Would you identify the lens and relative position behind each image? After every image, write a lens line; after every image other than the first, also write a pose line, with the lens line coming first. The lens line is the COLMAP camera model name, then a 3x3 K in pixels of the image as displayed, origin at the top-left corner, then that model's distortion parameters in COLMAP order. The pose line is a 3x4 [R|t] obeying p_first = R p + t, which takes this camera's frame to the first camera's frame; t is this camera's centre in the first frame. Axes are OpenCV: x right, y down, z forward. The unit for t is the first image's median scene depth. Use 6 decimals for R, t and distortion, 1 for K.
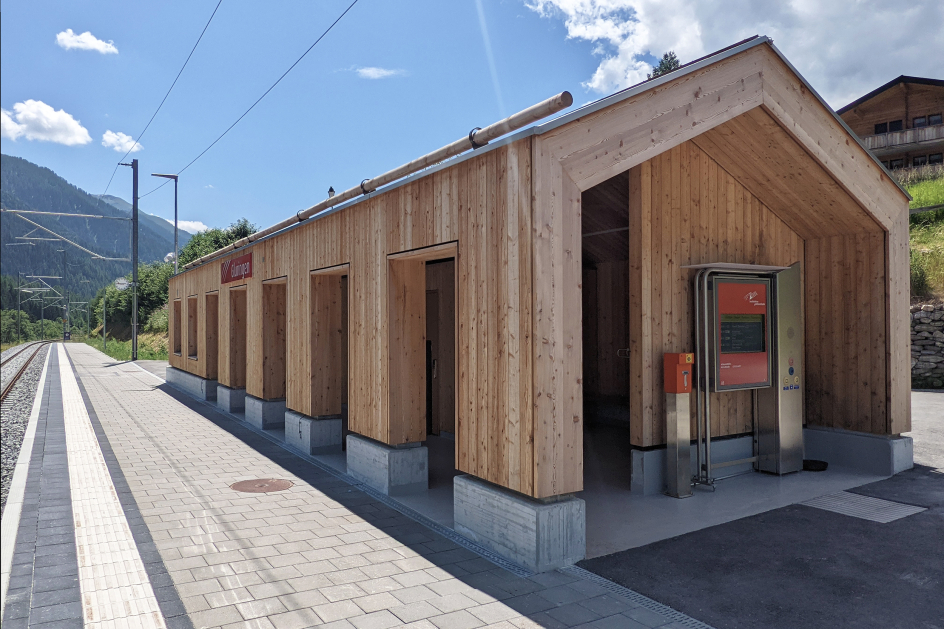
lens RADIAL K [[687.6, 0, 472.0], [0, 687.6, 314.5], [0, 0, 1]] dist [-0.006068, -0.000313]
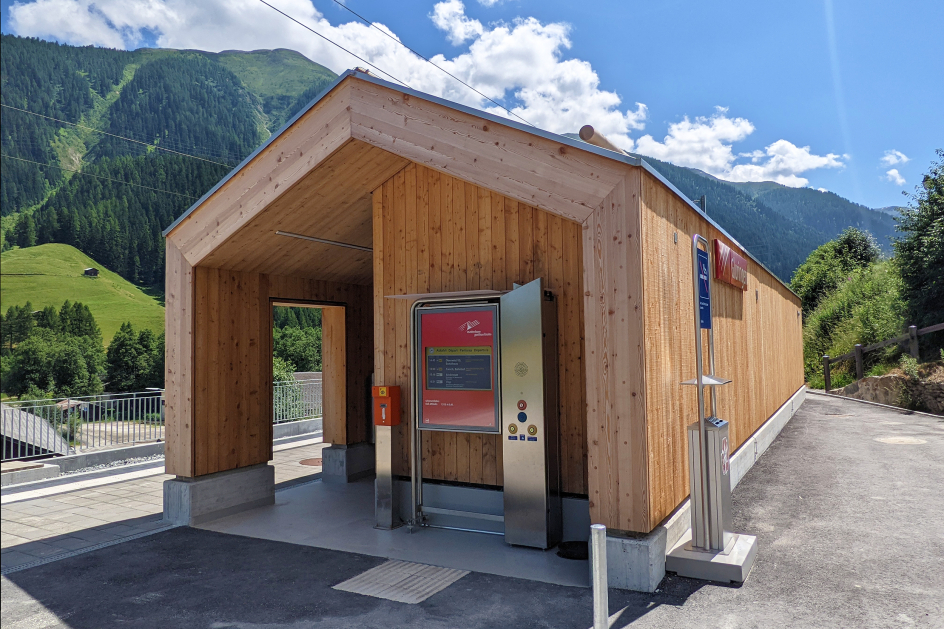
lens RADIAL K [[668.4, 0, 472.0], [0, 668.4, 314.5], [0, 0, 1]] dist [-0.001996, -0.000813]
pose [[0.472619, -0.043072, -0.880214, 1.243975], [0.024934, 0.999059, -0.035500, -0.011769], [0.880914, -0.005170, 0.473248, 0.644726]]
